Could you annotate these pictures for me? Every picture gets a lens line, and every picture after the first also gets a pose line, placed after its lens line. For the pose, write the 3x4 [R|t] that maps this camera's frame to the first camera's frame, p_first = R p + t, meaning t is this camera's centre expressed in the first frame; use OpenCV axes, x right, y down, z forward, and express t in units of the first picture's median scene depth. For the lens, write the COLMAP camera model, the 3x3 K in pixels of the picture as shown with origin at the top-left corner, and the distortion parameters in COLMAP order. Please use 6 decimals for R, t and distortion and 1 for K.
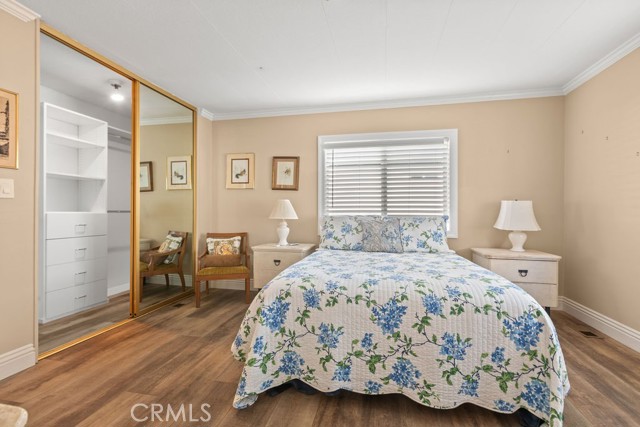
lens RADIAL K [[287.5, 0, 320.0], [0, 287.5, 213.5], [0, 0, 1]] dist [-0.000025, -0.000158]
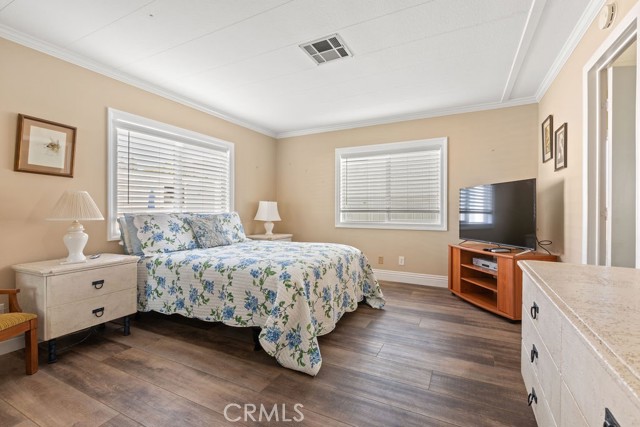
lens RADIAL K [[287.5, 0, 320.0], [0, 287.5, 213.5], [0, 0, 1]] dist [-0.000025, -0.000158]
pose [[0.253516, -0.017897, 0.967165, -0.670062], [0.007269, 0.999836, 0.016597, -0.004255], [-0.967304, 0.002823, 0.253605, 0.321668]]
